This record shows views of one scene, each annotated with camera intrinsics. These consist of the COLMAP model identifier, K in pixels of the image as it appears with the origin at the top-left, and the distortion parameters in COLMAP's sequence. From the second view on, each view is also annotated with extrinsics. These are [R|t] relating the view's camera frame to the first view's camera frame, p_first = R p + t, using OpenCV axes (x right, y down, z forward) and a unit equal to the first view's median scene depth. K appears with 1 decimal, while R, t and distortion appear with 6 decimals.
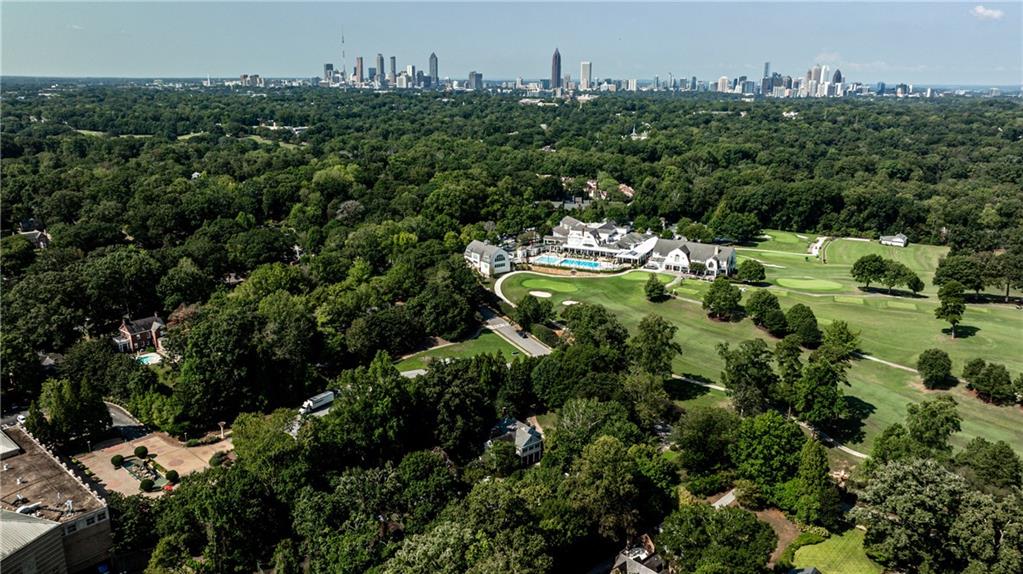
lens RADIAL K [[762.2, 0, 511.4], [0, 762.2, 288.1], [0, 0, 1]] dist [-0.015689, 0.008548]
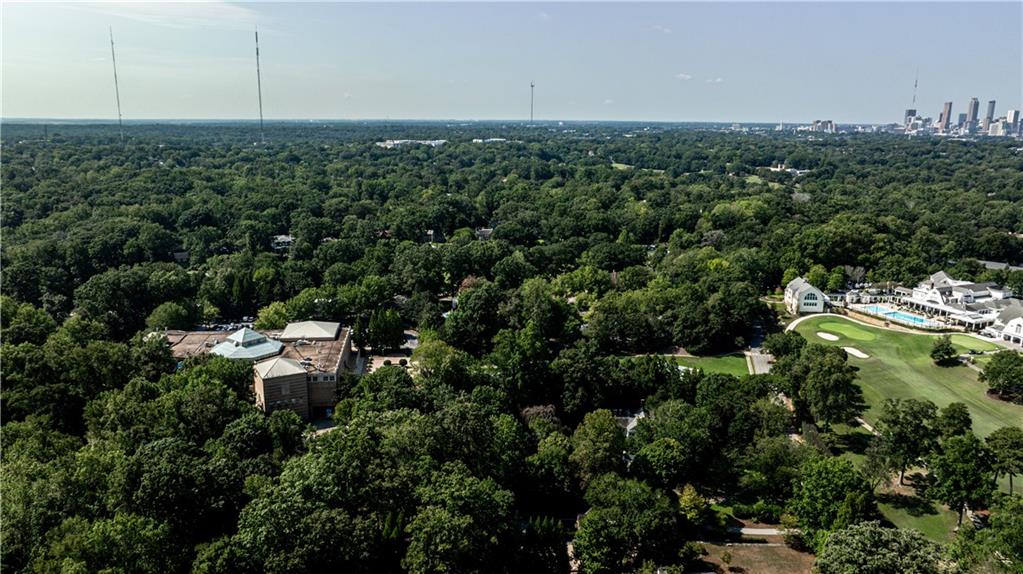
lens RADIAL K [[762.2, 0, 512.3], [0, 762.2, 286.3], [0, 0, 1]] dist [-0.015689, 0.008548]
pose [[0.743938, 0.143048, -0.652758, 0.318351], [-0.181618, 0.983332, 0.008503, 0.008676], [0.643094, 0.112227, 0.757519, -0.007100]]
